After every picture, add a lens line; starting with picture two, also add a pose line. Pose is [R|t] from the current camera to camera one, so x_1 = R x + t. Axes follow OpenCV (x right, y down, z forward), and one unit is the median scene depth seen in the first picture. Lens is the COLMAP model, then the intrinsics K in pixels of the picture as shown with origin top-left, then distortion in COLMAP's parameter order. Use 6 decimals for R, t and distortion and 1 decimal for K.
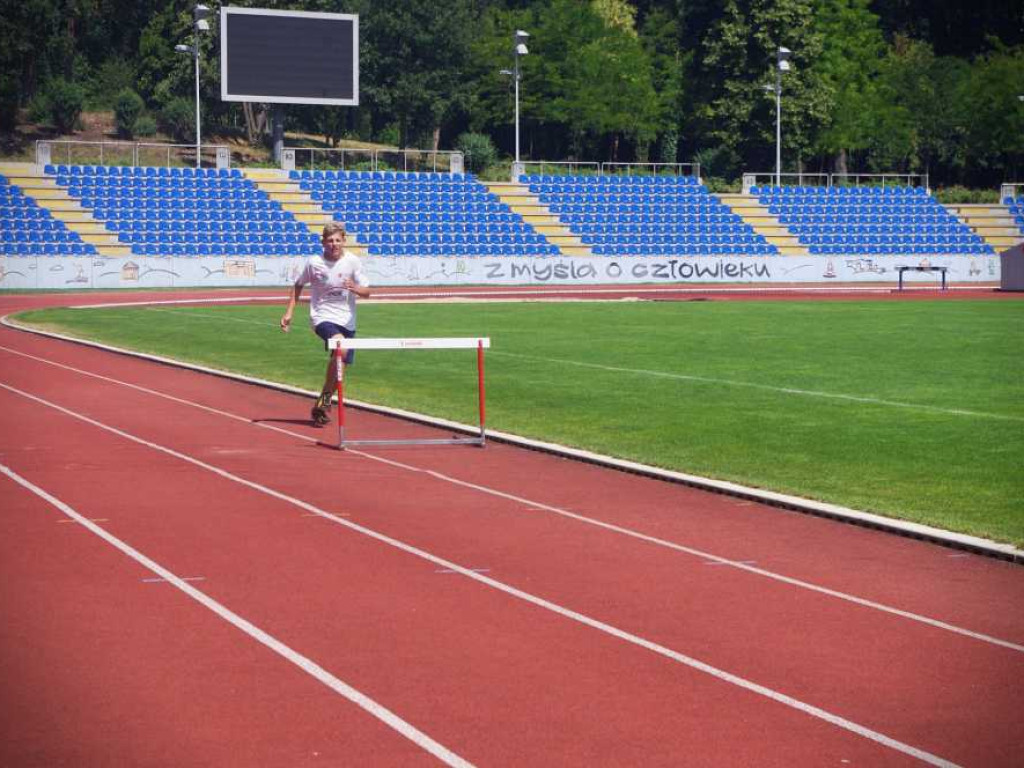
lens RADIAL K [[2639.4, 0, 512.0], [0, 2639.4, 384.0], [0, 0, 1]] dist [0.154149, 0.126916]
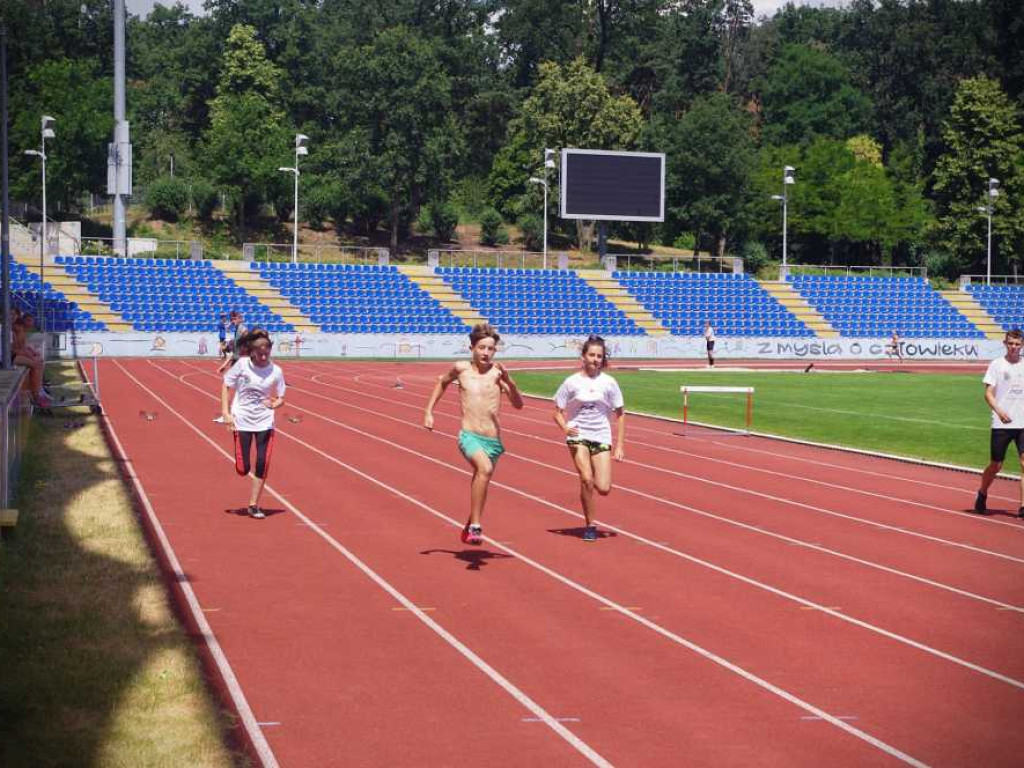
lens RADIAL K [[2350.3, 0, 512.0], [0, 2350.3, 384.0], [0, 0, 1]] dist [0.080056, 0.210514]
pose [[0.992911, 0.014426, -0.117985, 0.006345], [-0.017406, 0.999554, -0.024266, 0.005599], [0.117582, 0.026147, 0.992719, -0.174866]]
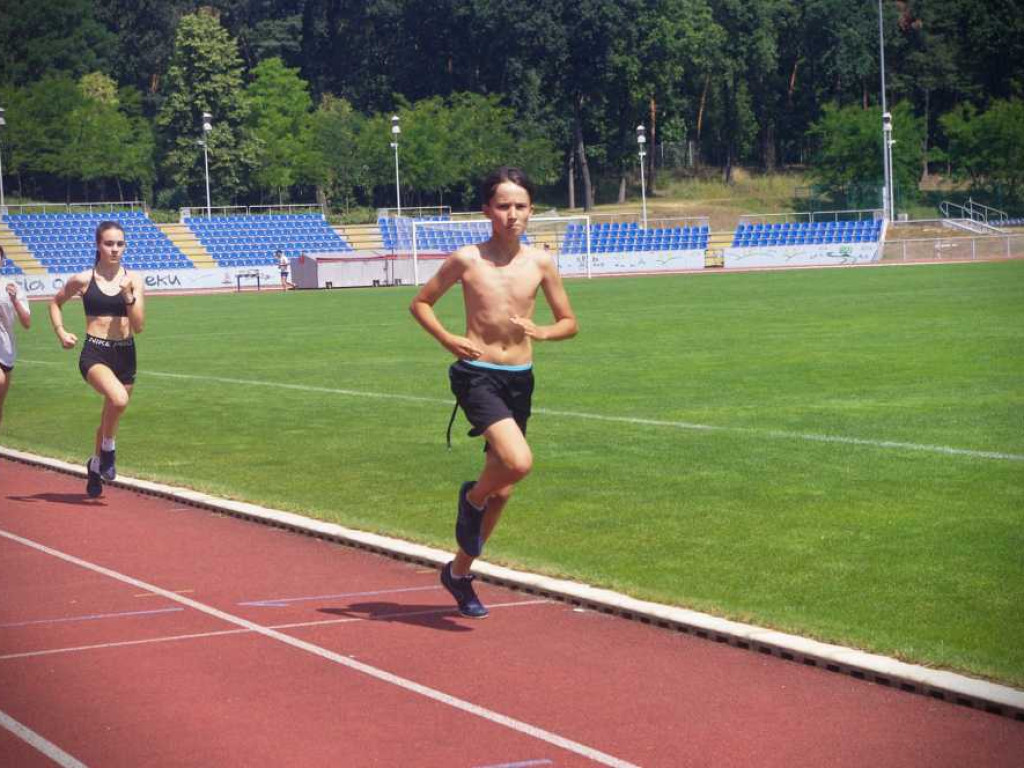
lens RADIAL K [[2639.4, 0, 512.0], [0, 2639.4, 384.0], [0, 0, 1]] dist [0.154149, 0.126916]
pose [[0.994831, -0.043234, 0.091877, 0.130828], [0.043503, 0.999053, -0.000921, 0.018354], [-0.091750, 0.004913, 0.995770, -0.357383]]
